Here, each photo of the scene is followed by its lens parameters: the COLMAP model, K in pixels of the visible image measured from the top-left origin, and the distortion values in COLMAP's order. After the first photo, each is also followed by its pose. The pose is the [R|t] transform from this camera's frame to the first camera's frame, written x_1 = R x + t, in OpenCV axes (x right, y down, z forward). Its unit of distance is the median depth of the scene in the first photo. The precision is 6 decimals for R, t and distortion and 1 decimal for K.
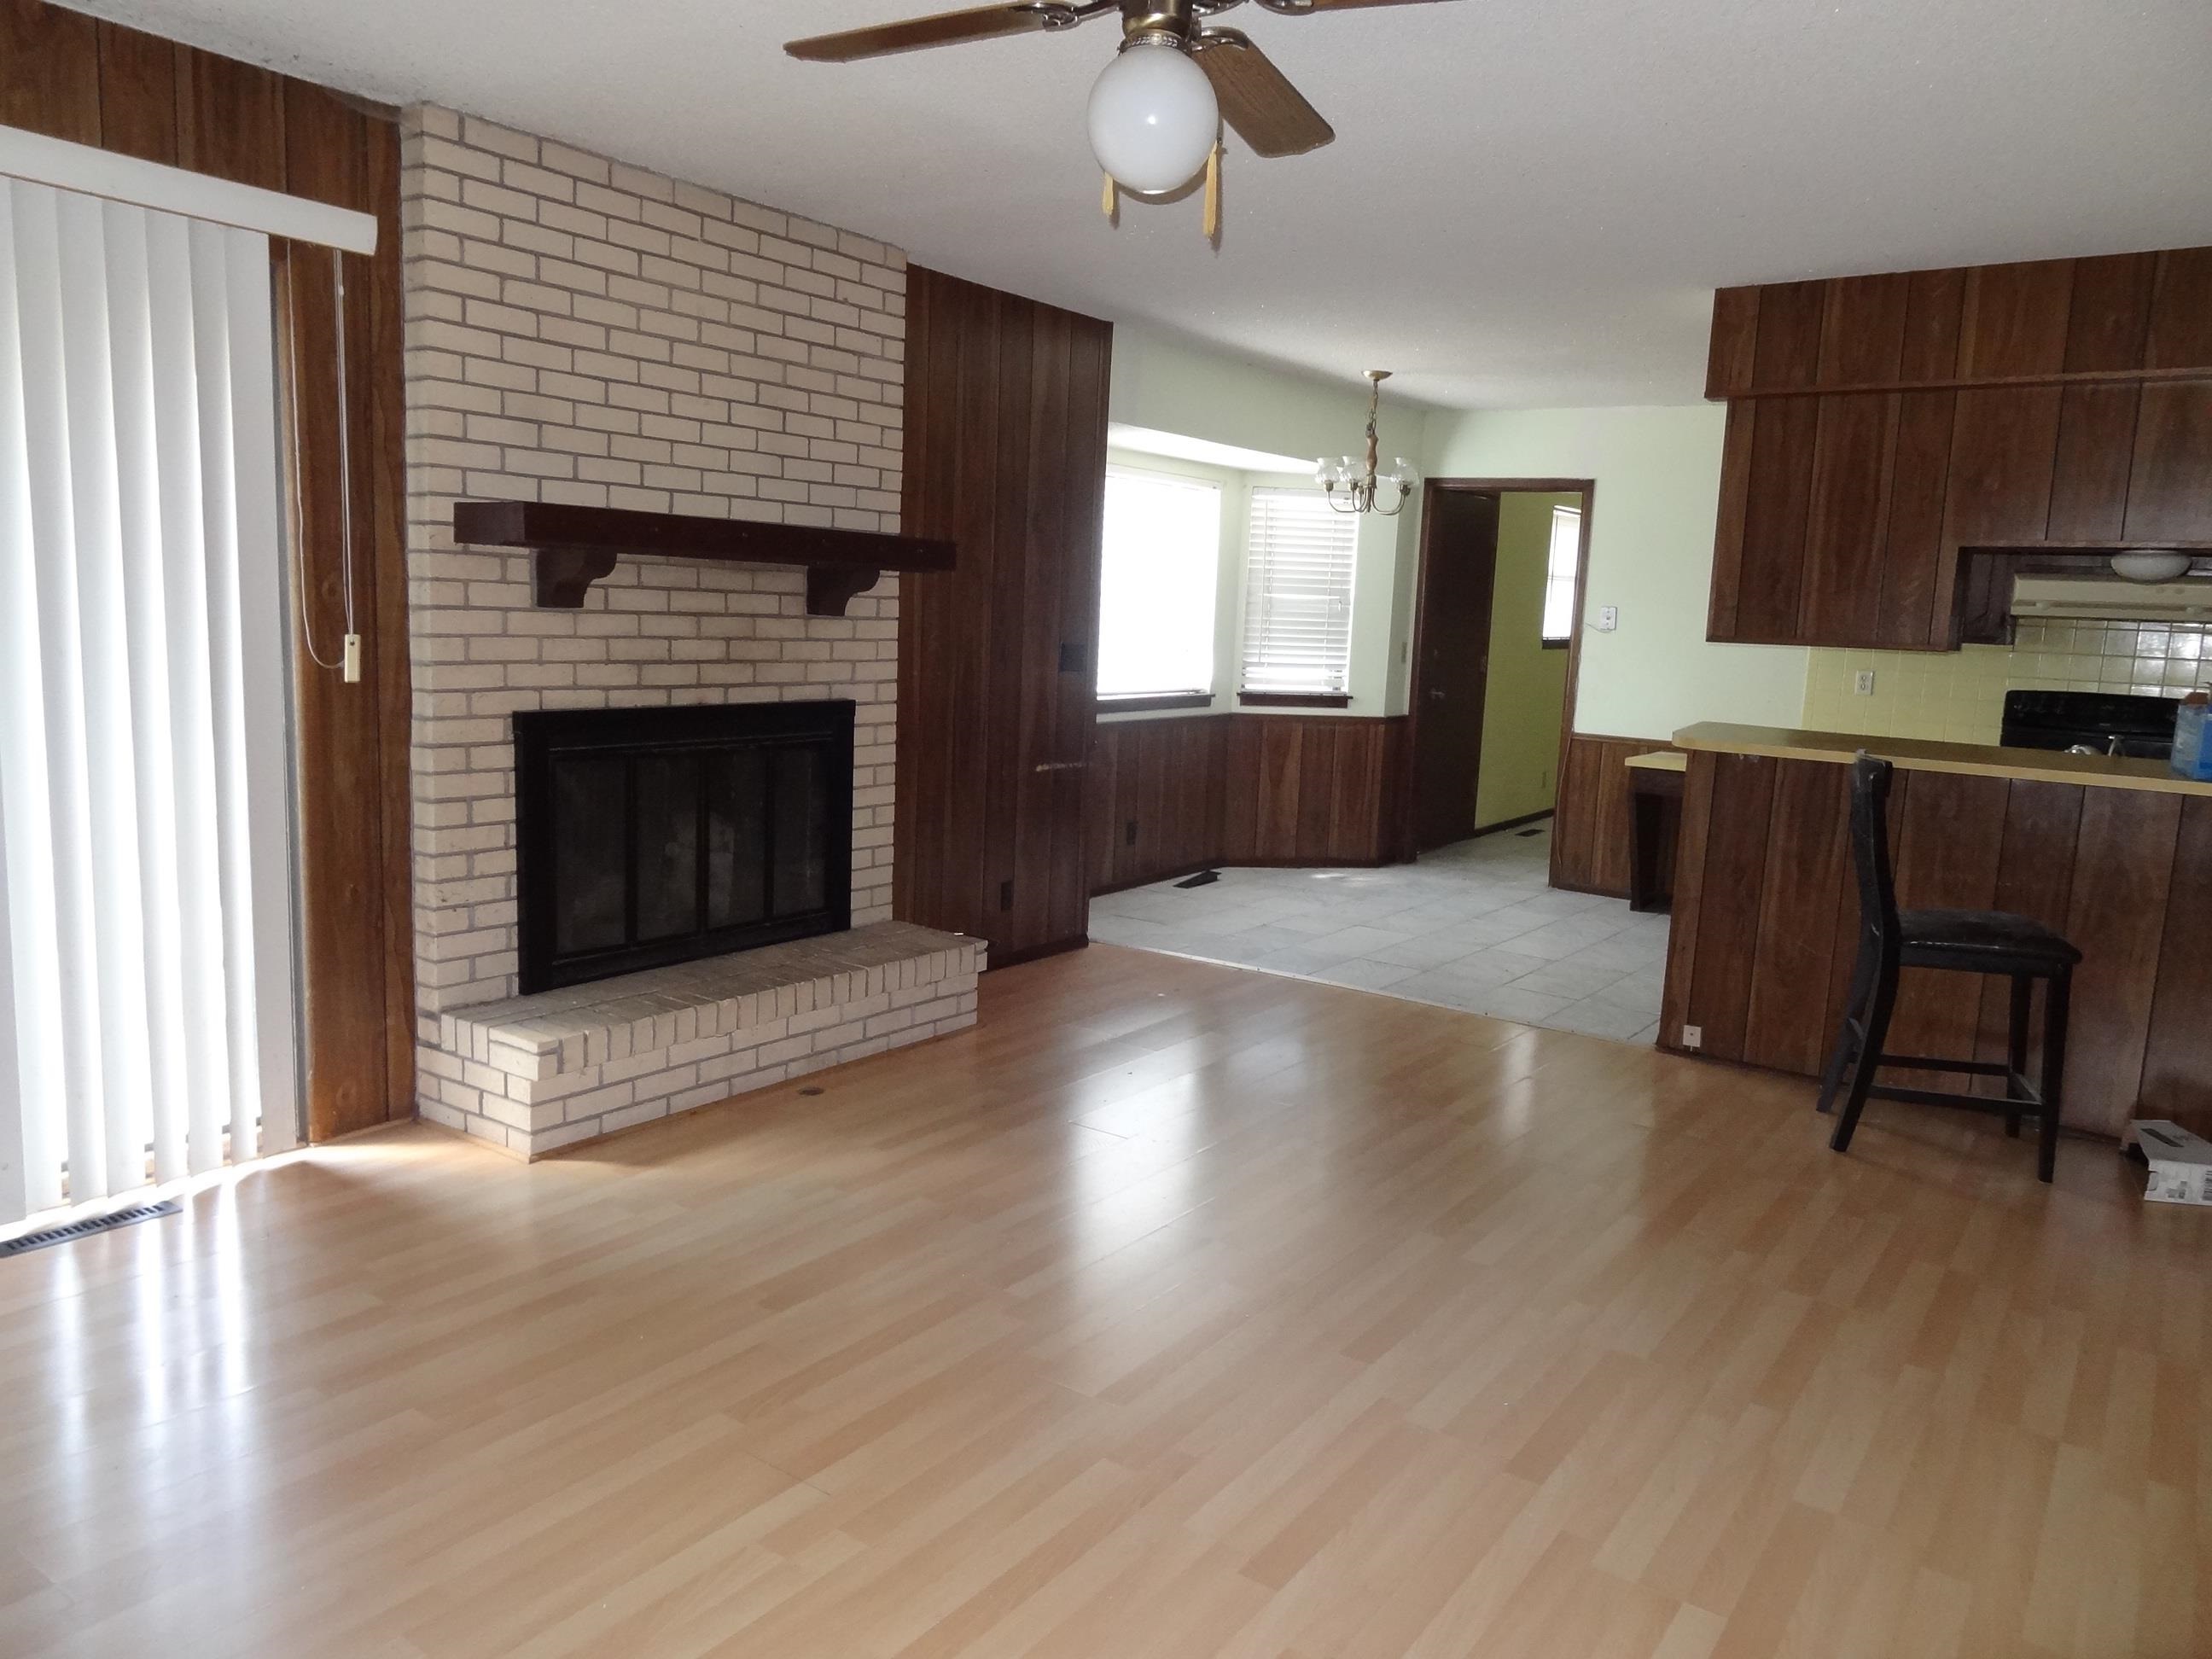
lens RADIAL K [[1539.8, 0, 1106.0], [0, 1539.8, 829.5], [0, 0, 1]] dist [-0.001451, 0.001726]
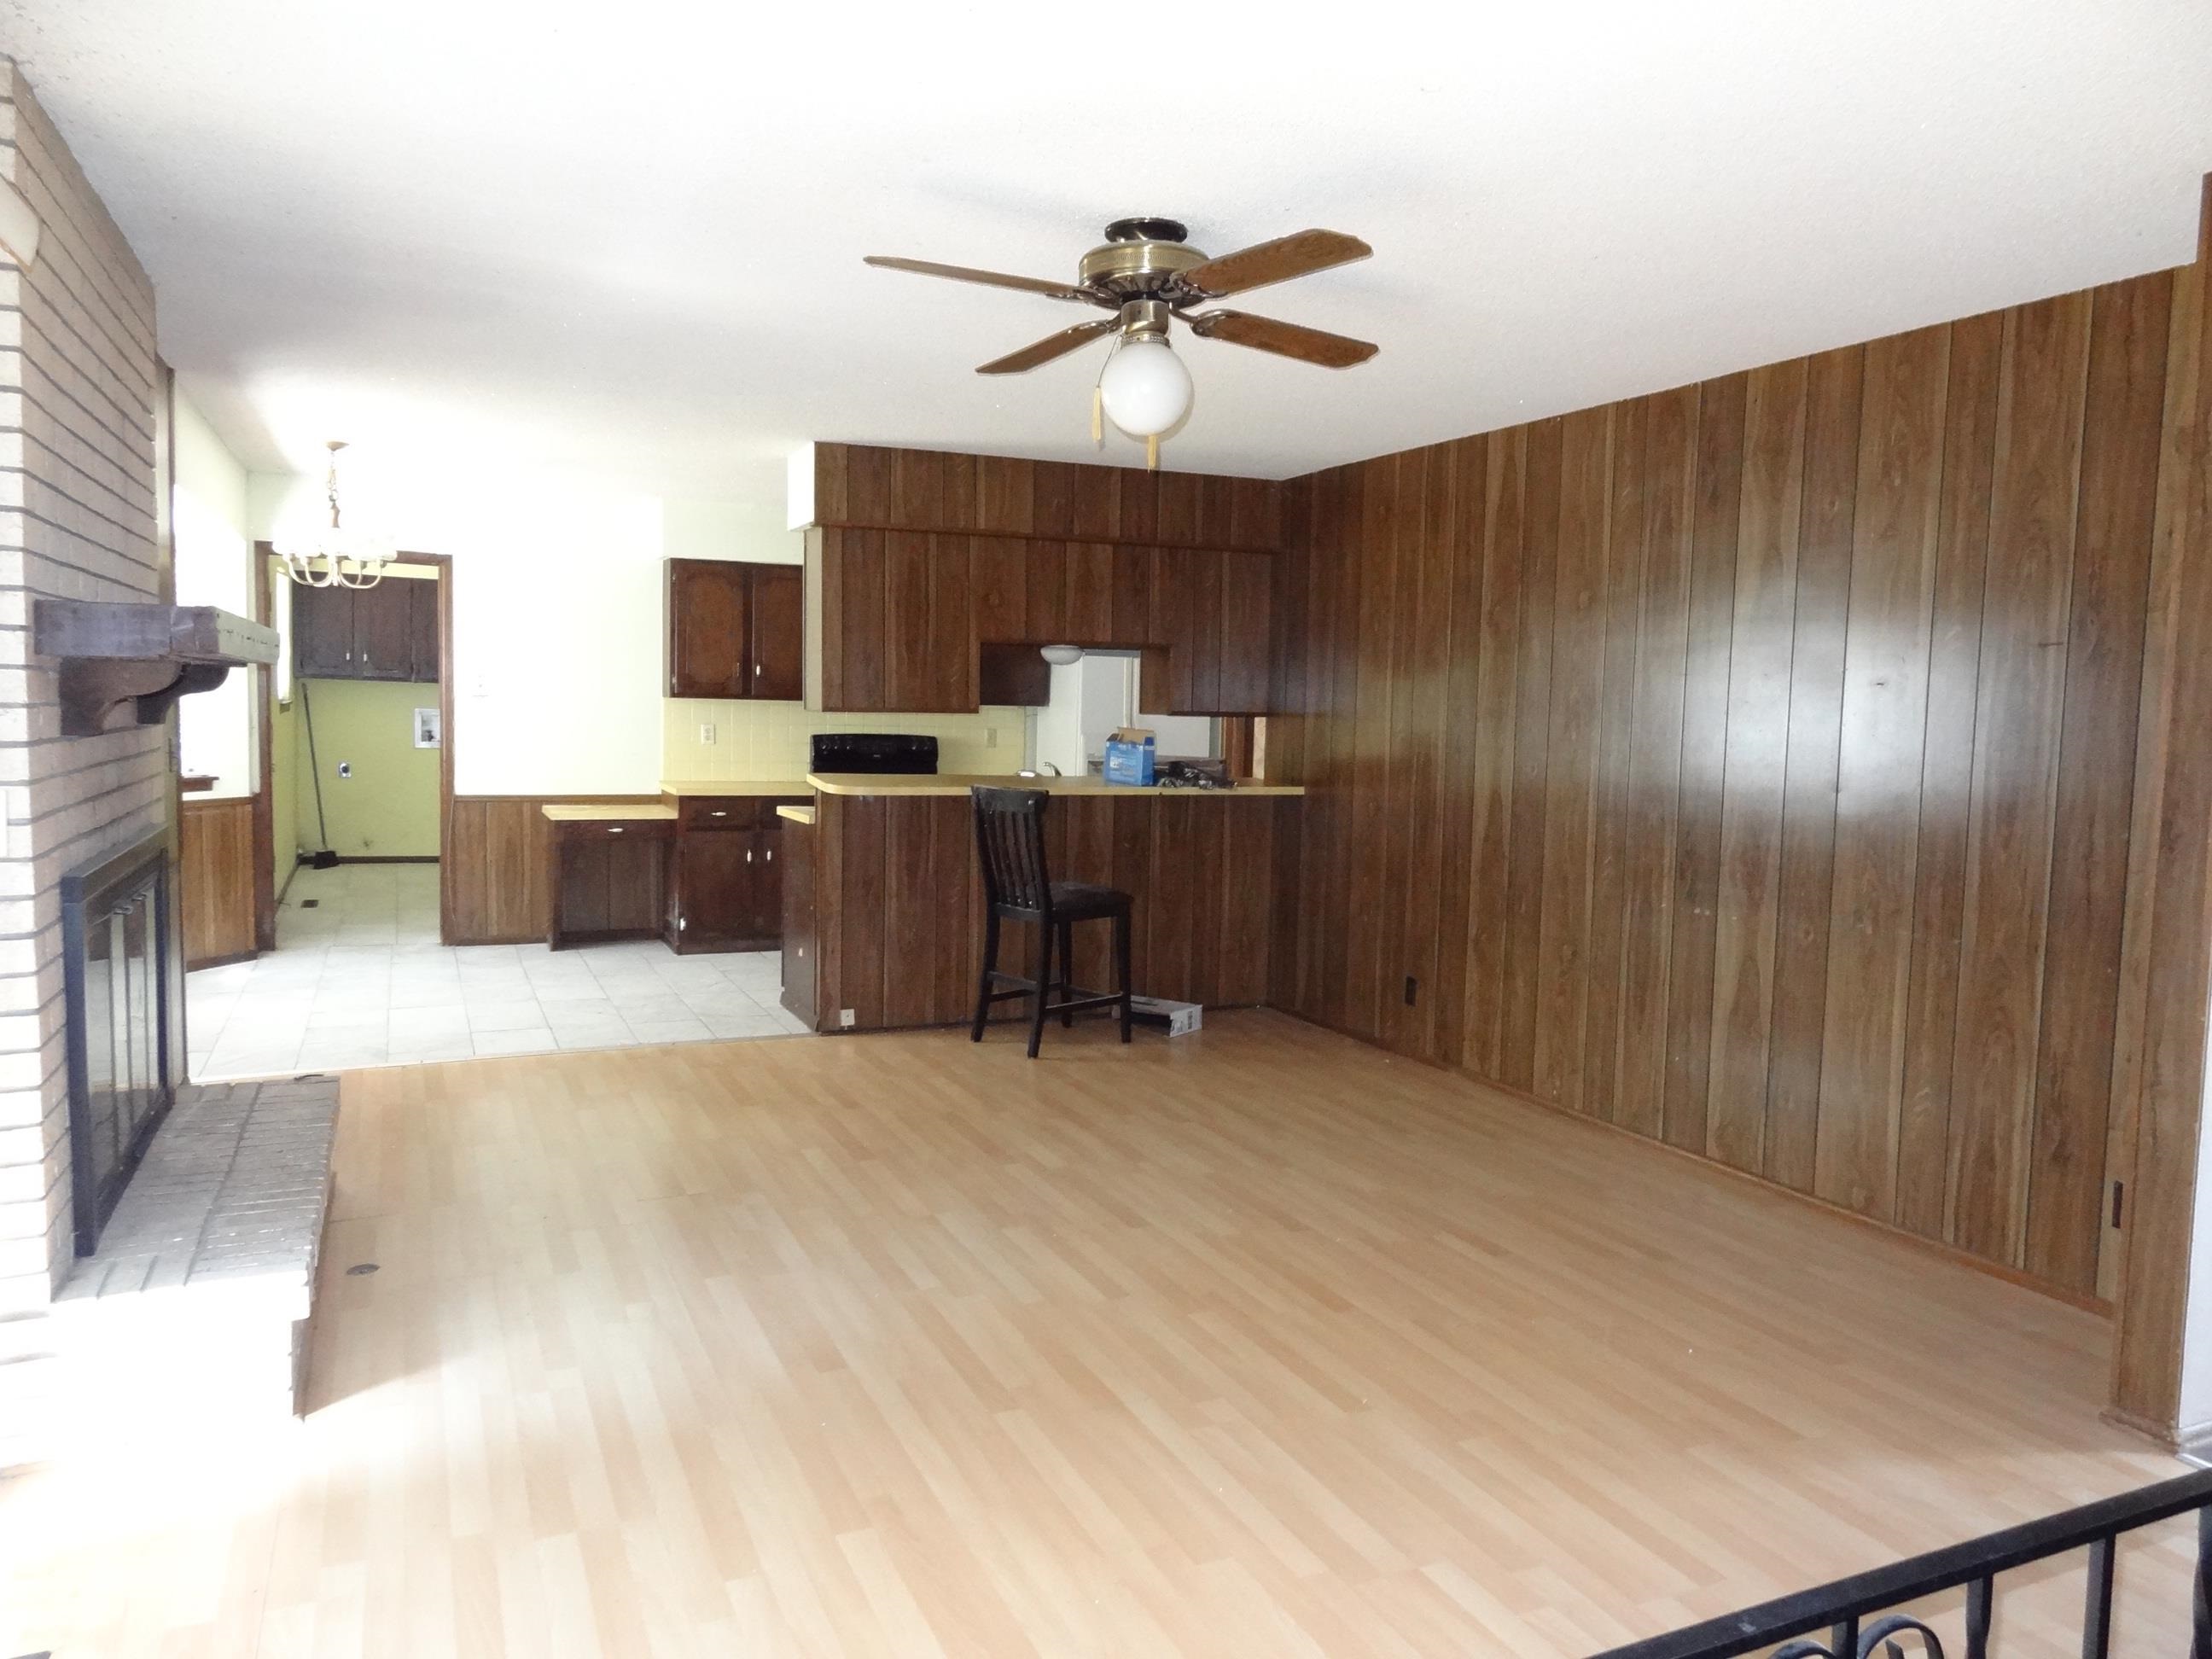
lens RADIAL K [[1539.8, 0, 1106.0], [0, 1539.8, 829.5], [0, 0, 1]] dist [-0.001451, 0.001726]
pose [[0.501377, -0.106013, 0.858710, -0.633568], [0.125573, 0.990873, 0.049011, -0.060190], [-0.856068, 0.083258, 0.510113, 0.155938]]
